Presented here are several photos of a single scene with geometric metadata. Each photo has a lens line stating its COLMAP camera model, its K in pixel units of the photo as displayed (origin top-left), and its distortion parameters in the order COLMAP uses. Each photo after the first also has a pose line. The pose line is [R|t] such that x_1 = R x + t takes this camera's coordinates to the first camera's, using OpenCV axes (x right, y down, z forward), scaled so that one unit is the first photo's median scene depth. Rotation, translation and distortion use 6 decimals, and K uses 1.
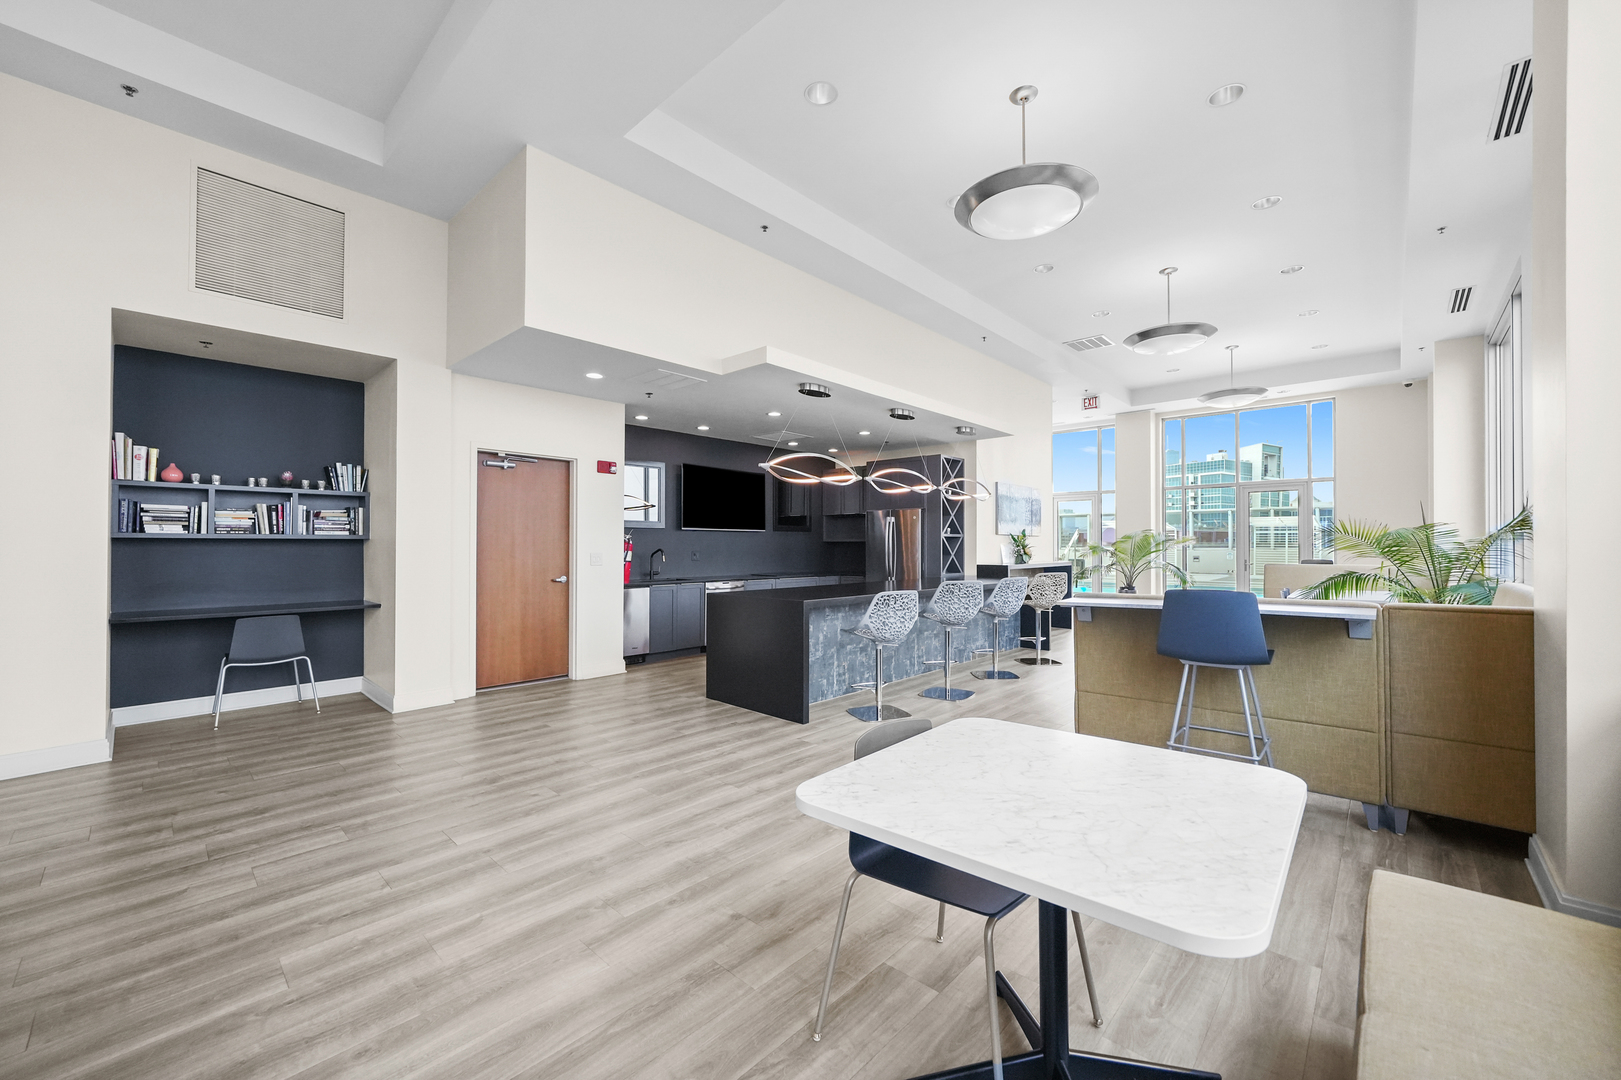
lens RADIAL K [[664.0, 0, 809.5], [0, 664.0, 527.5], [0, 0, 1]] dist [0.003208, 0.000755]
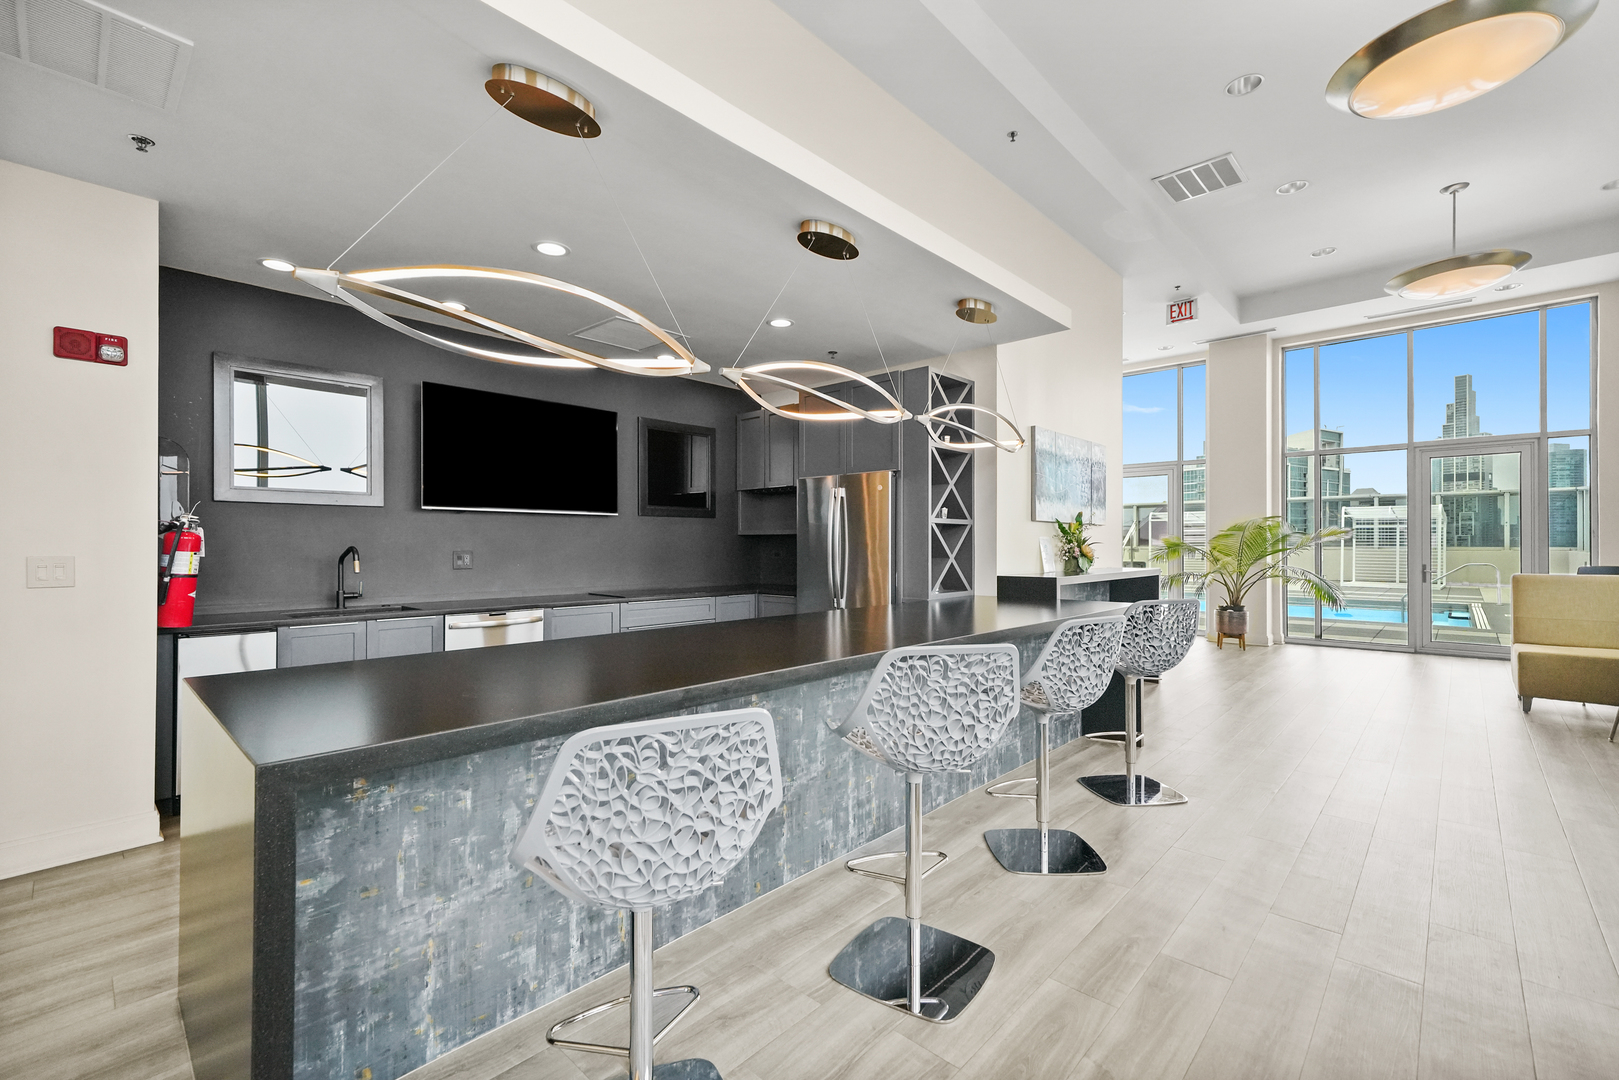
lens RADIAL K [[709.6, 0, 809.5], [0, 709.6, 540.0], [0, 0, 1]] dist [0.001439, -0.000071]
pose [[0.999964, -0.001310, -0.008328, 0.106421], [0.001472, 0.999810, 0.019462, 0.015623], [0.008301, -0.019474, 0.999776, 0.430869]]
